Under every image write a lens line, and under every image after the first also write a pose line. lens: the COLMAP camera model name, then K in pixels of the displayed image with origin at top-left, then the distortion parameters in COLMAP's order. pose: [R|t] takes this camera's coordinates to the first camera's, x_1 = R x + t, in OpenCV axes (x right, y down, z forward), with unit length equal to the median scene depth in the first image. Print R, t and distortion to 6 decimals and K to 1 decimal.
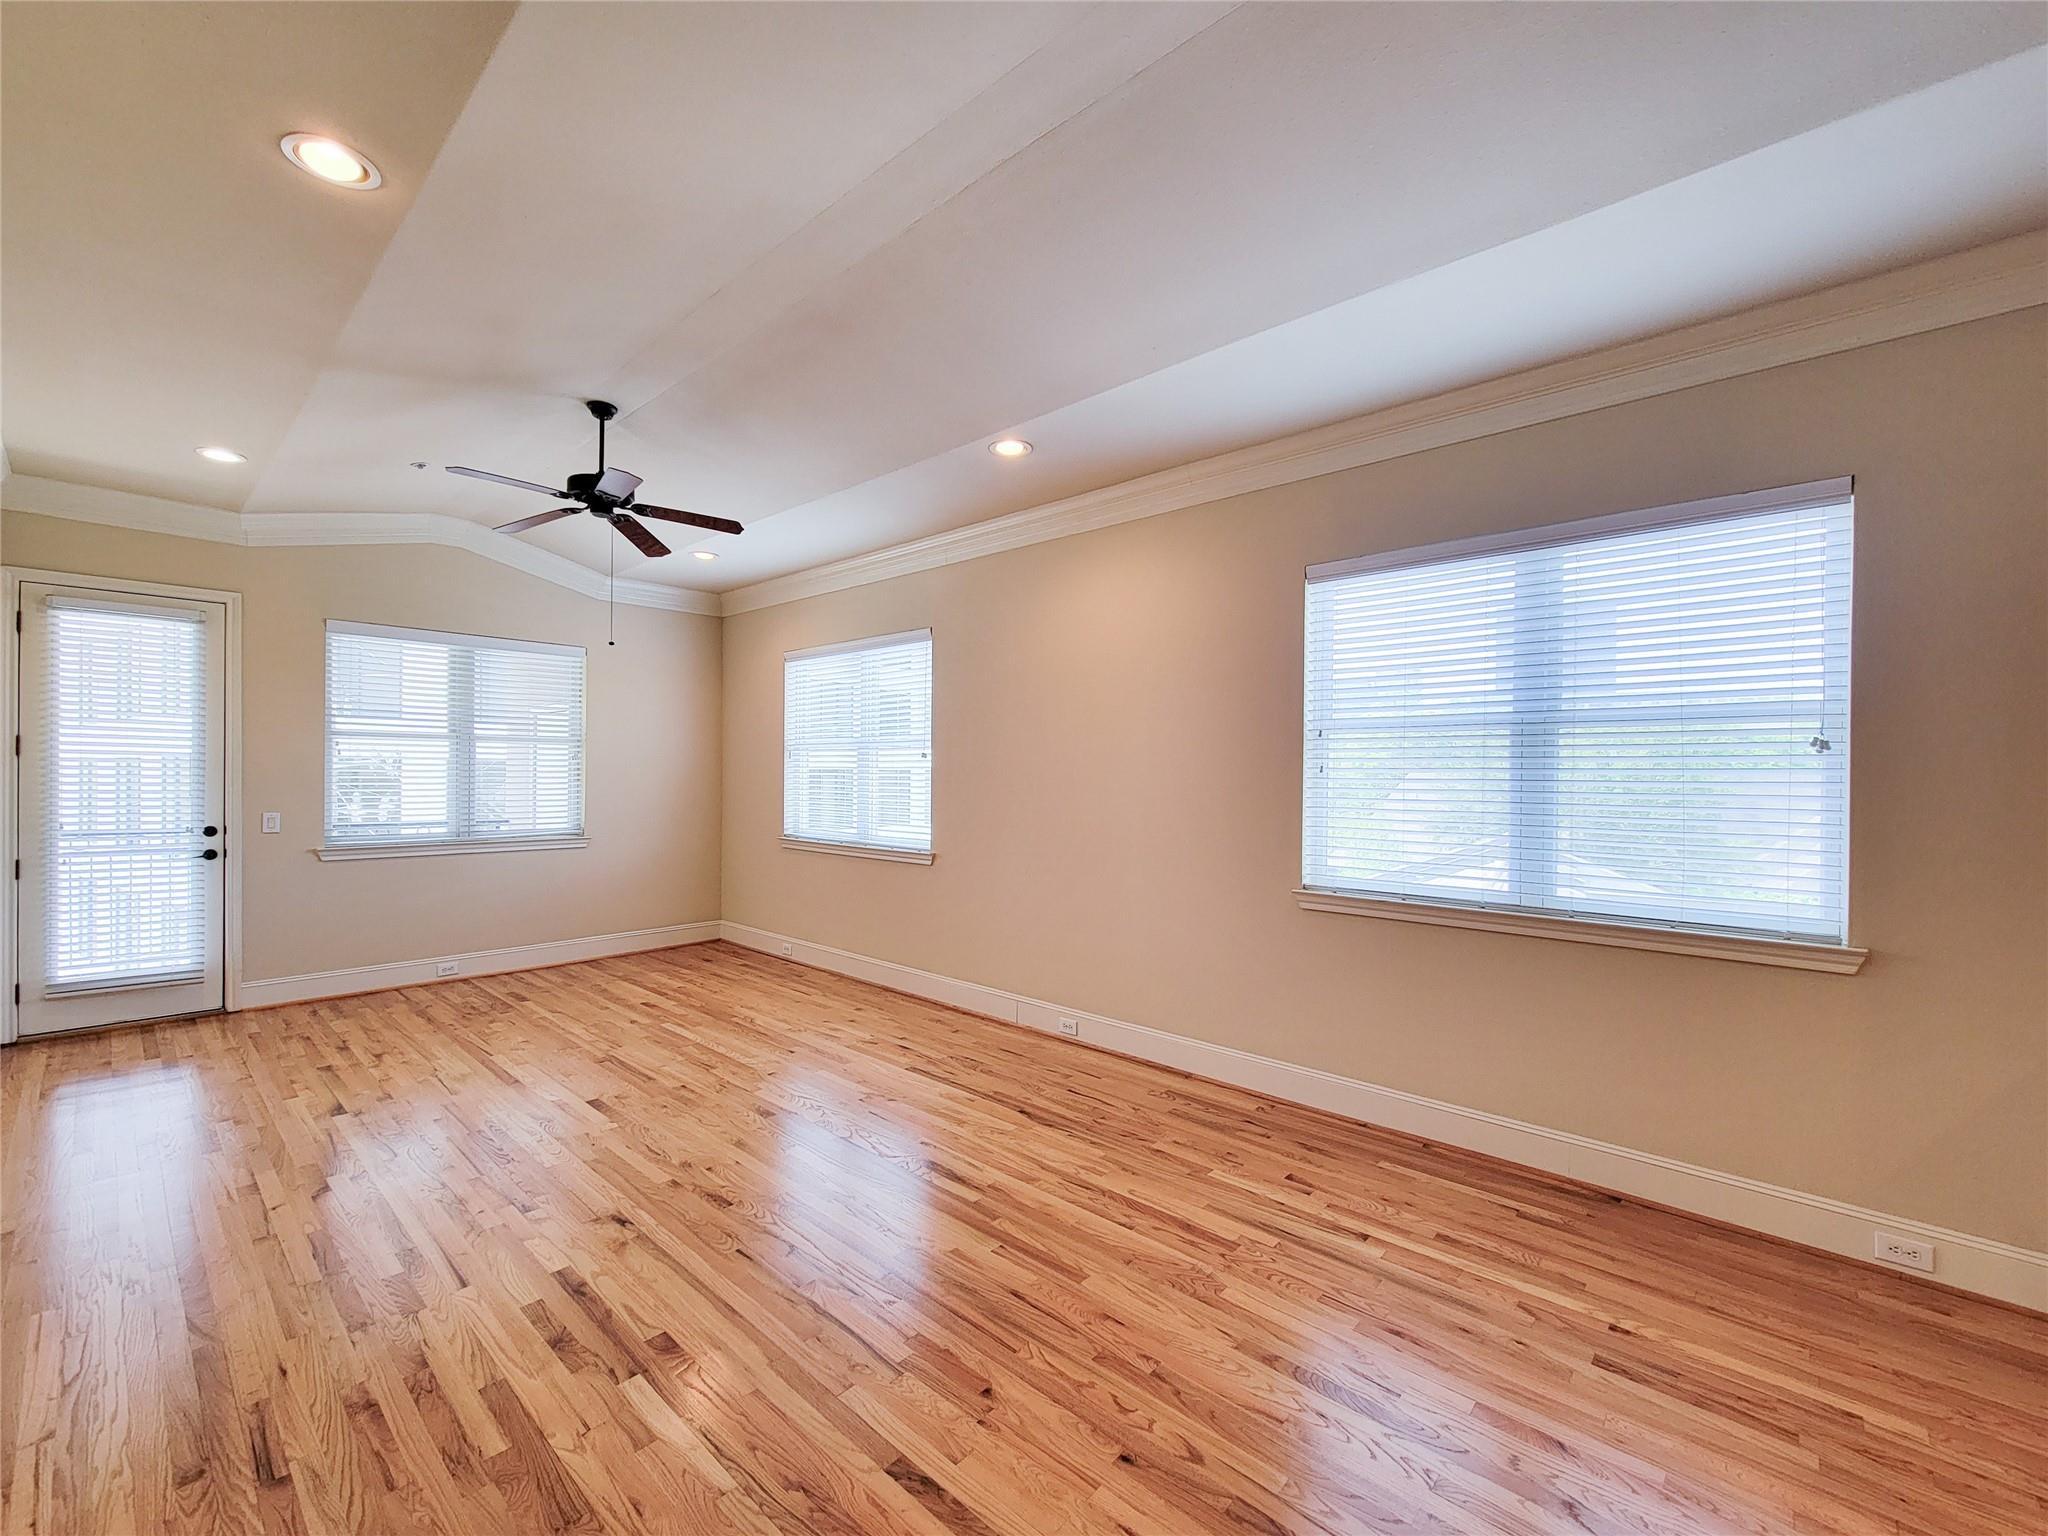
lens RADIAL K [[876.1, 0, 1024.0], [0, 876.1, 768.0], [0, 0, 1]] dist [0.002162, 0.000269]
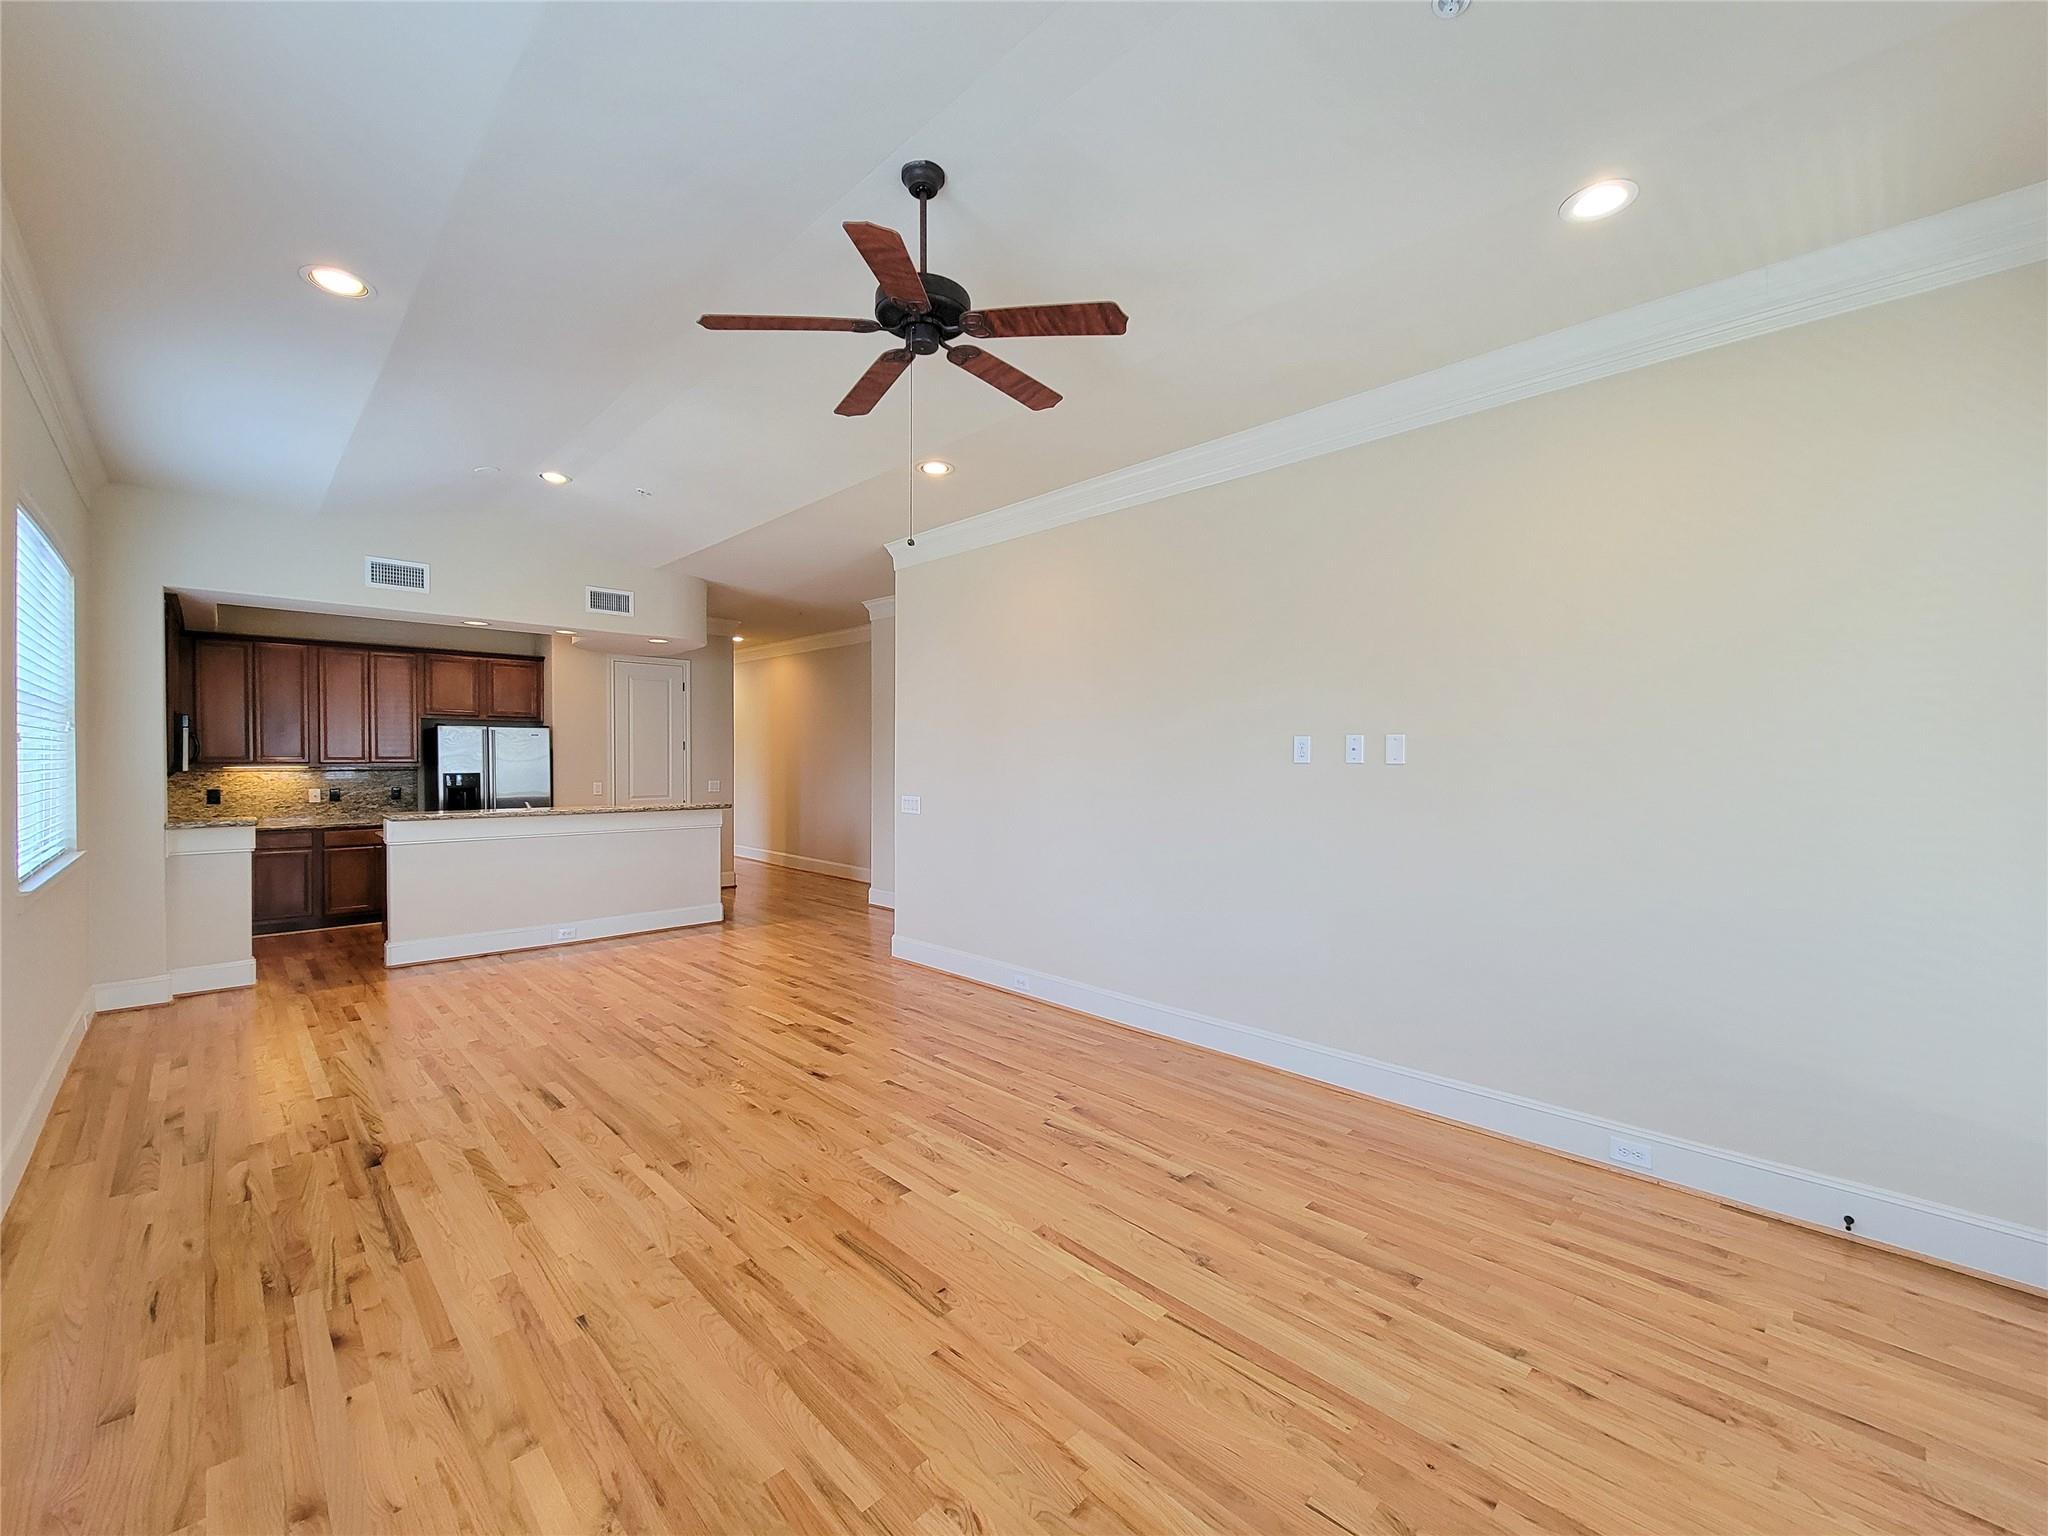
lens RADIAL K [[876.1, 0, 1024.0], [0, 876.1, 768.0], [0, 0, 1]] dist [0.002162, 0.000269]
pose [[-0.998225, -0.013340, 0.058034, -0.640522], [-0.012958, 0.999892, 0.006965, 0.009050], [-0.058121, 0.006201, -0.998290, 1.759099]]
